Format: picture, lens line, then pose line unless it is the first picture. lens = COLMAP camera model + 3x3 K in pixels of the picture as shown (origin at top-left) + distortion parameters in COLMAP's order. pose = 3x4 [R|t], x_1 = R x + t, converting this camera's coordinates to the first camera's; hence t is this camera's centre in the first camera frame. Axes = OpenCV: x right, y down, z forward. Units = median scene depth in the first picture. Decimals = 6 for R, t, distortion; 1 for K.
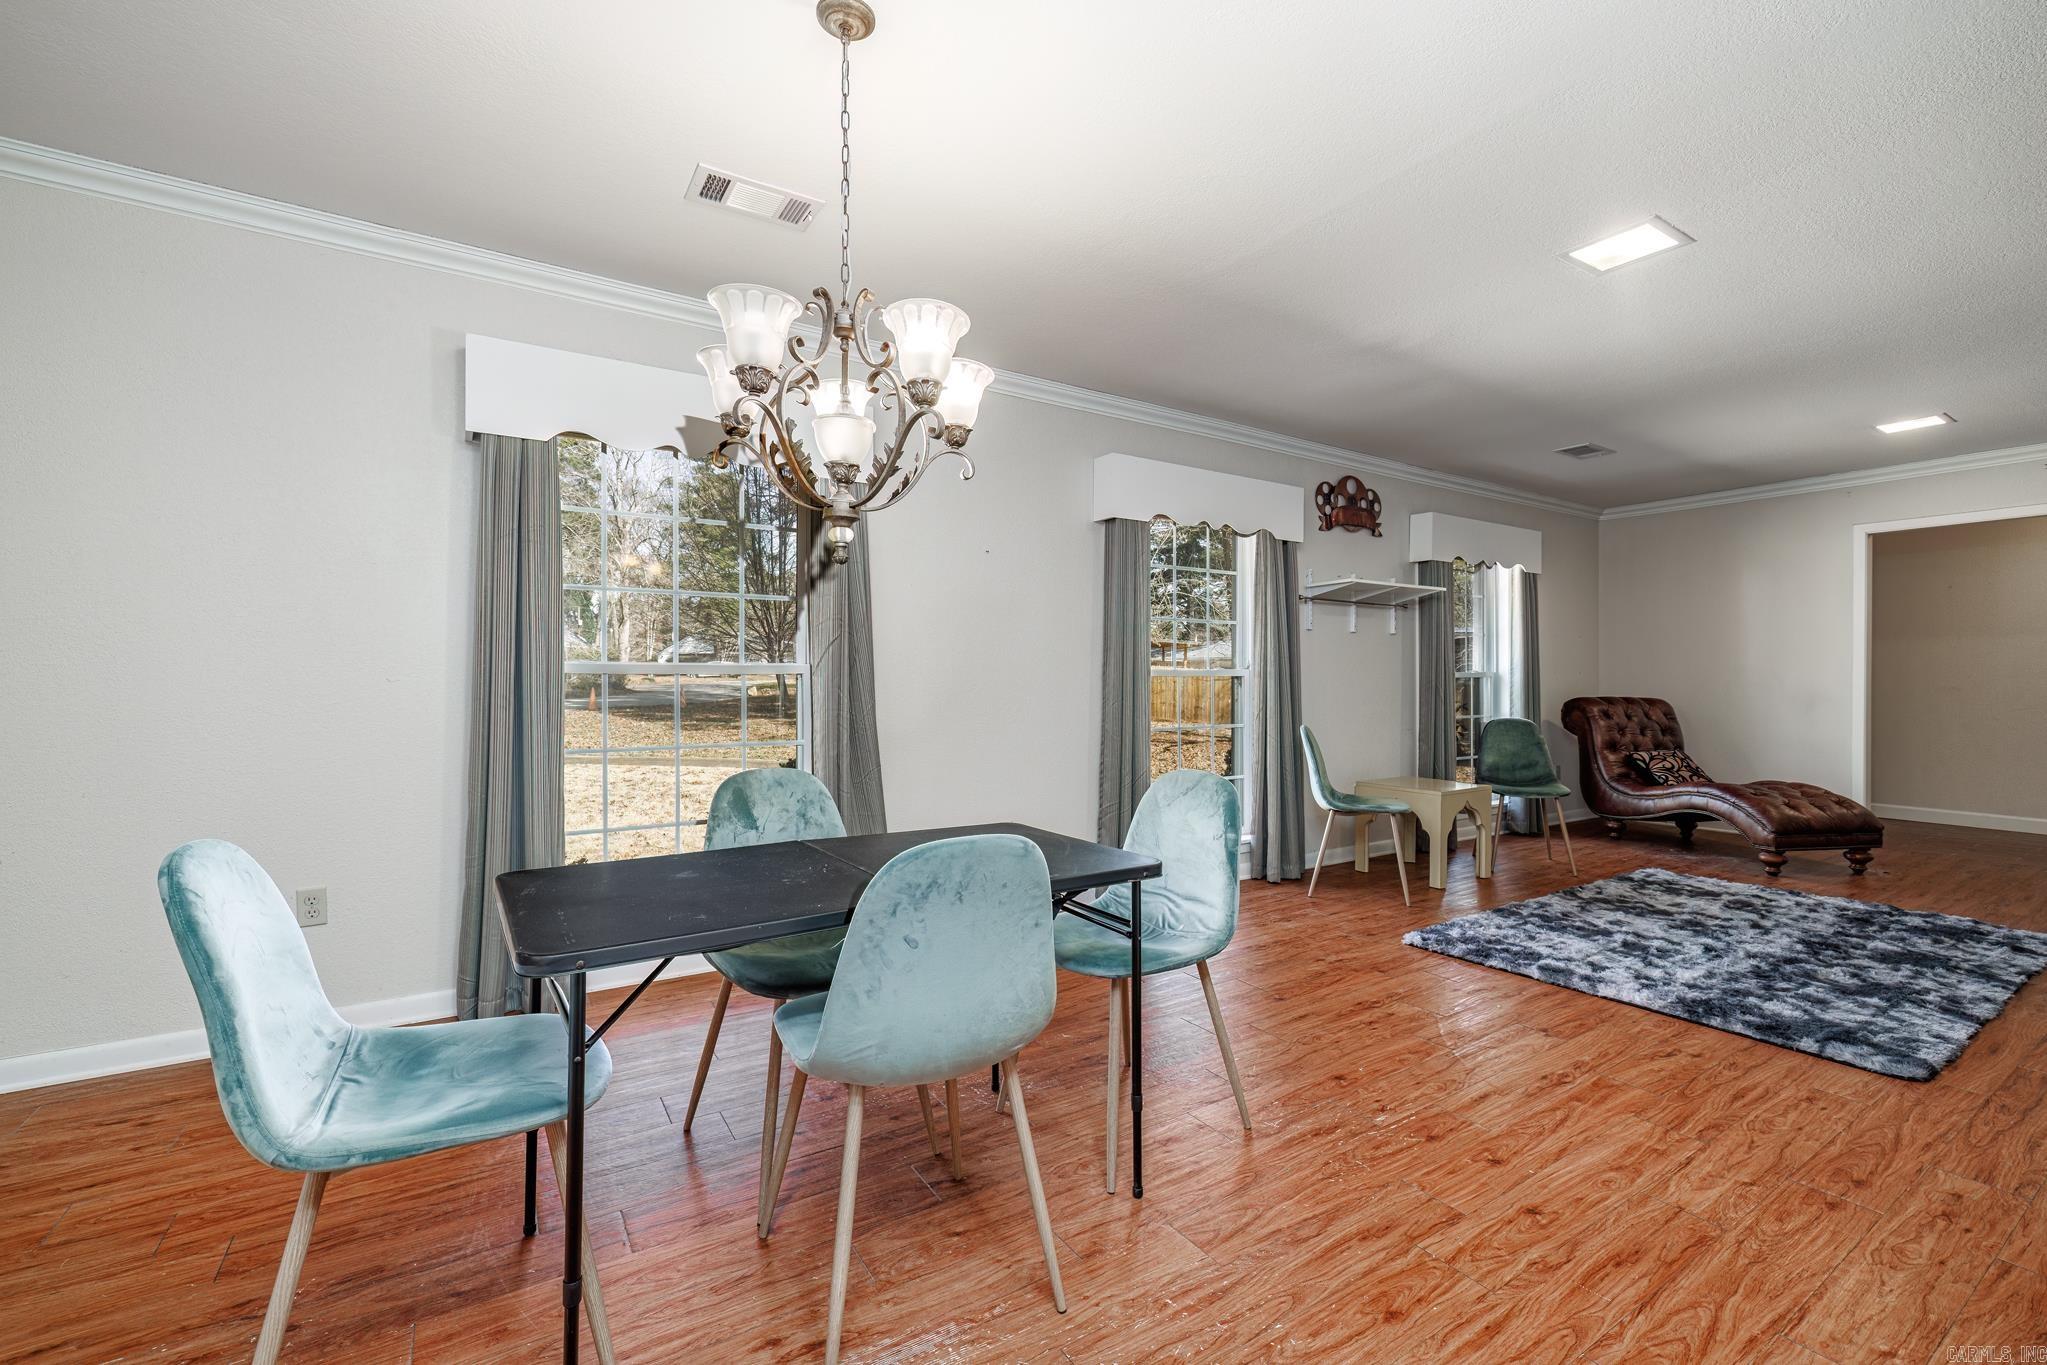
lens RADIAL K [[843.0, 0, 1033.1], [0, 843.0, 677.4], [0, 0, 1]] dist [0.006474, 0.000037]
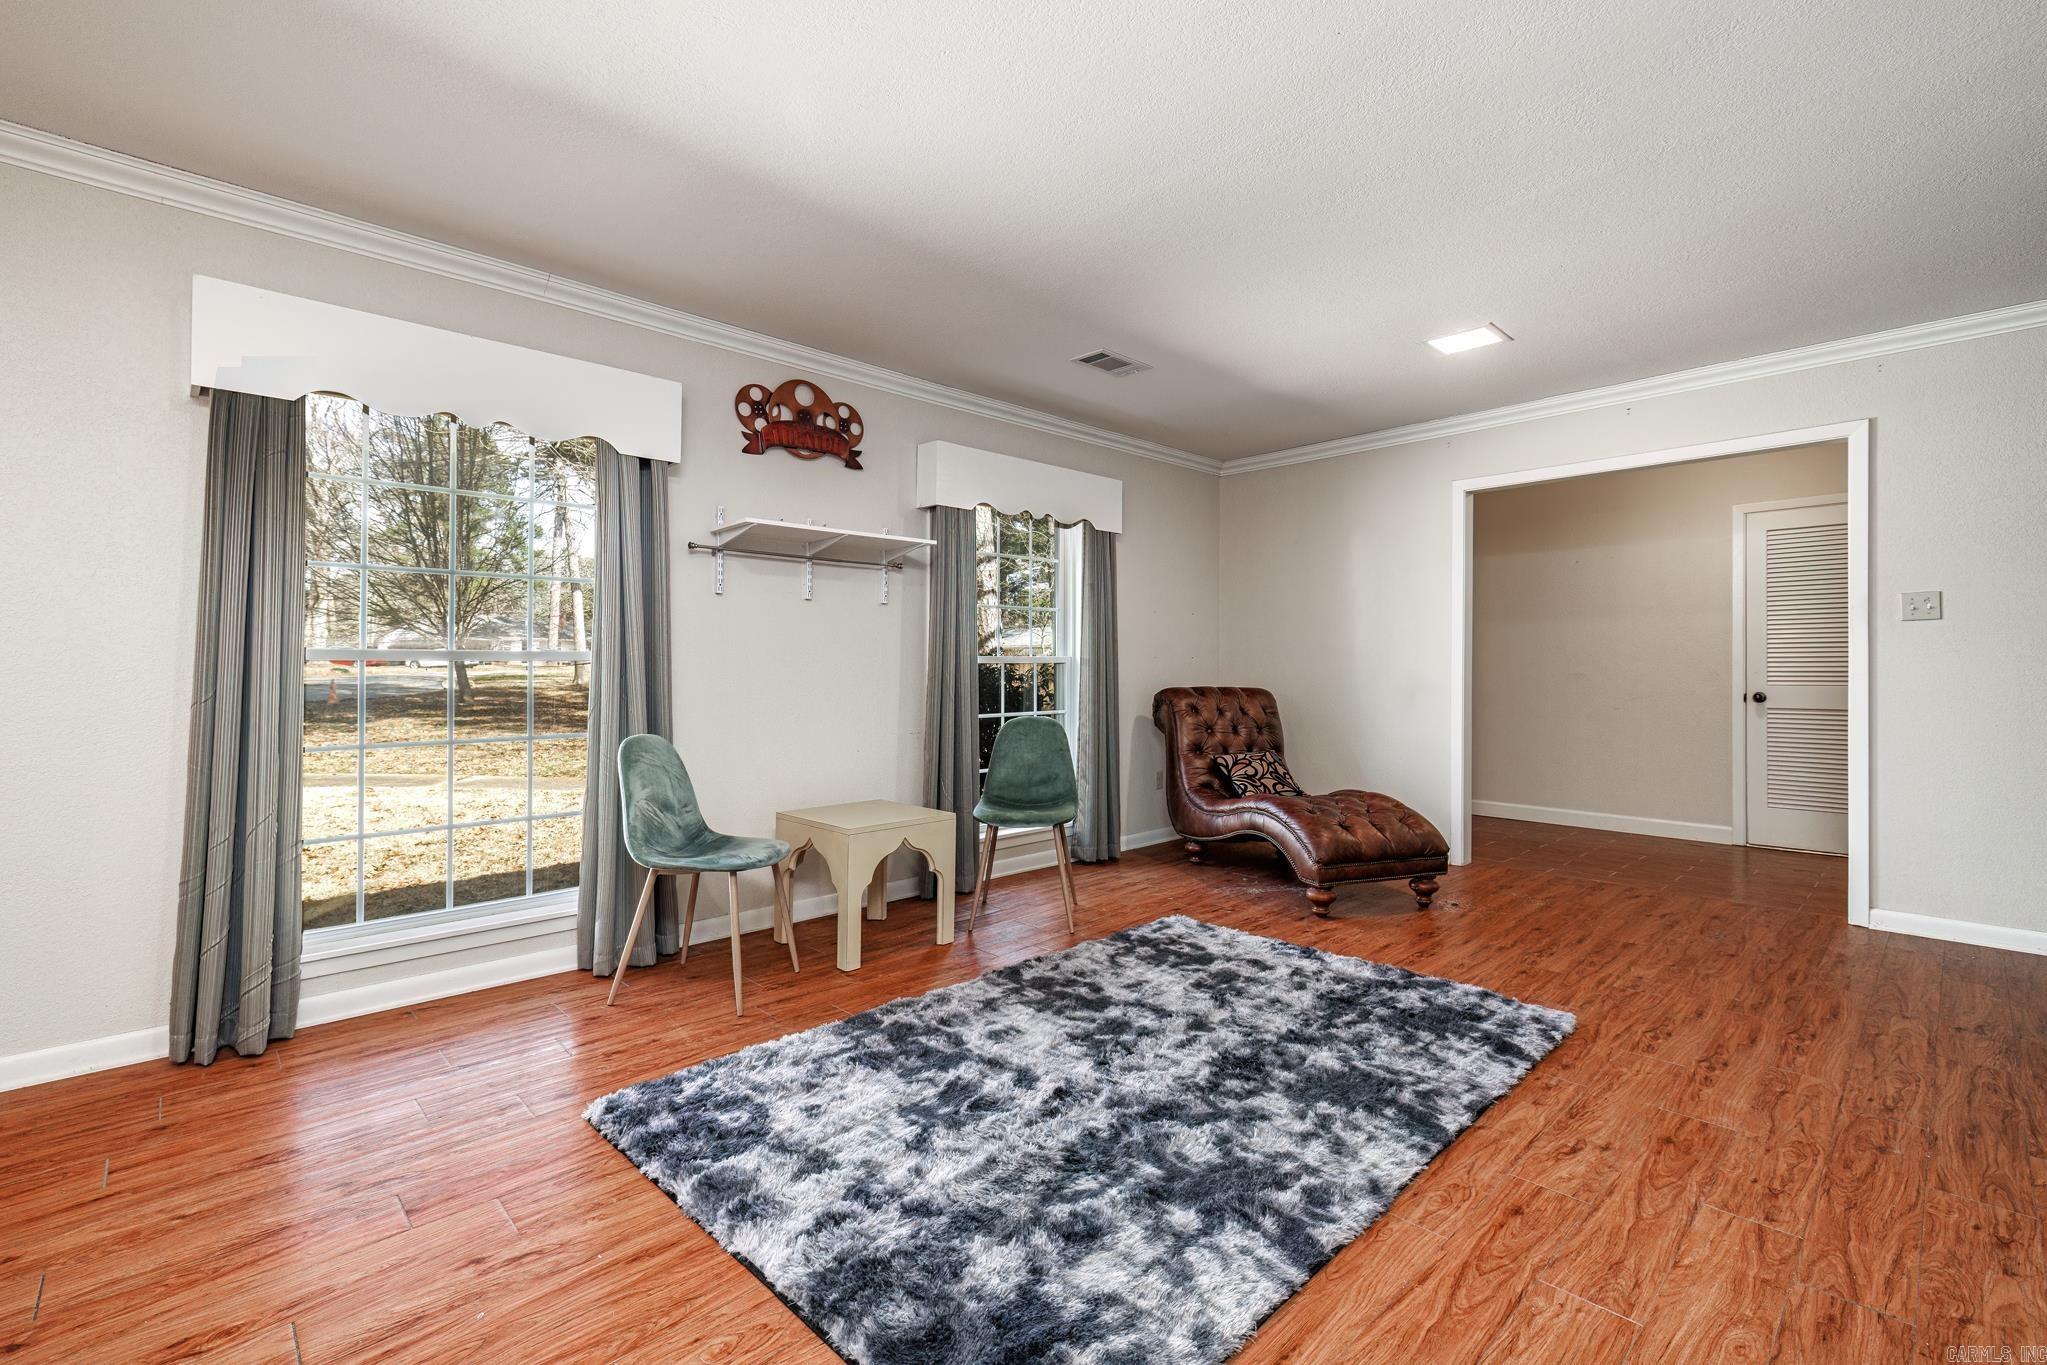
lens RADIAL K [[893.2, 0, 1004.9], [0, 893.2, 658.0], [0, 0, 1]] dist [0.002308, -0.000107]
pose [[0.984031, -0.002830, 0.177973, 0.431028], [0.005547, 0.999875, -0.014774, 0.008507], [-0.177909, 0.015525, 0.983924, 0.241315]]
